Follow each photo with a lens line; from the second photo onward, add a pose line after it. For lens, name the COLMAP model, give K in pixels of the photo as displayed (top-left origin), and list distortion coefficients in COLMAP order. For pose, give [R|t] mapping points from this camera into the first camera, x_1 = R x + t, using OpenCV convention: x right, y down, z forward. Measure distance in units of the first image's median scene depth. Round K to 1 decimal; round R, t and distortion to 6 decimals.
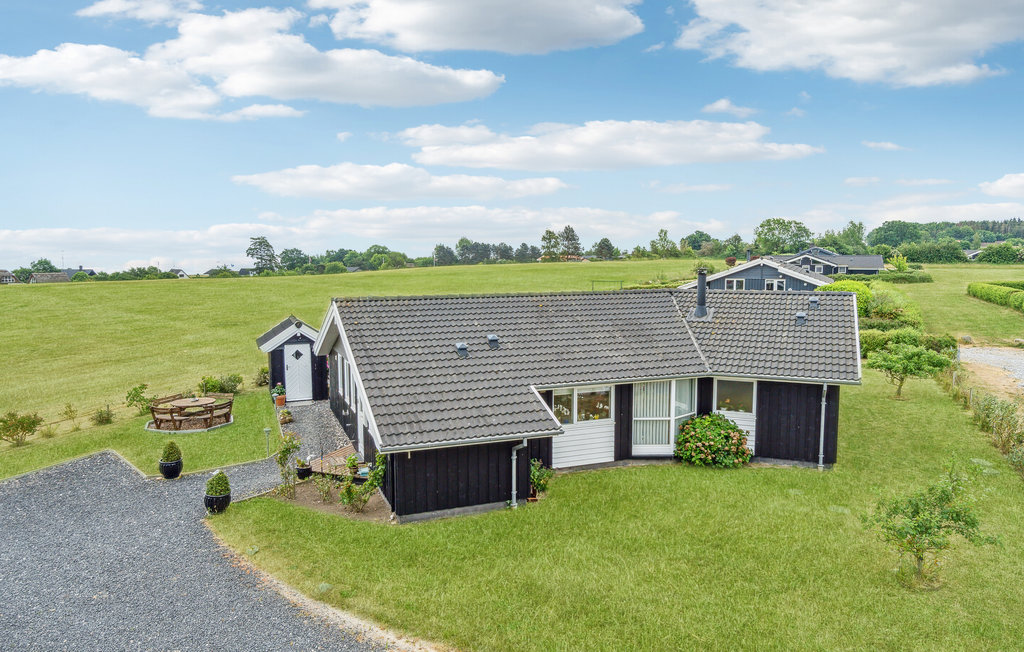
lens RADIAL K [[691.5, 0, 511.2], [0, 691.5, 330.6], [0, 0, 1]] dist [-0.008362, 0.000354]
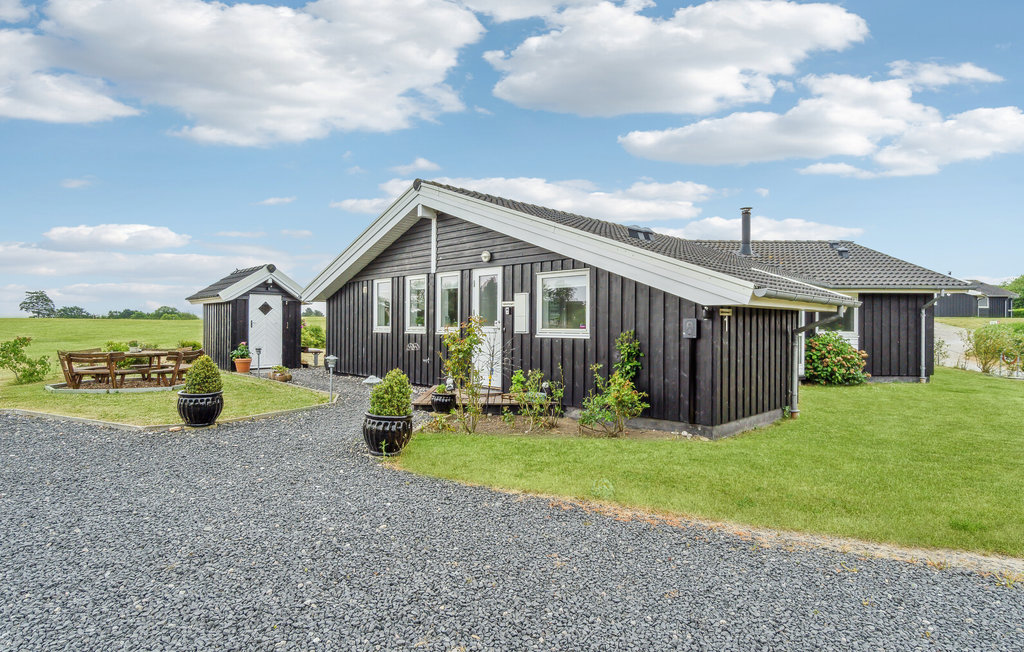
lens RADIAL K [[537.7, 0, 510.9], [0, 537.7, 320.9], [0, 0, 1]] dist [0.003104, 0.000258]
pose [[0.927362, 0.009551, 0.374043, -0.282275], [0.030105, 0.994529, -0.100033, 0.120039], [-0.372952, 0.104027, 0.922001, 0.339623]]
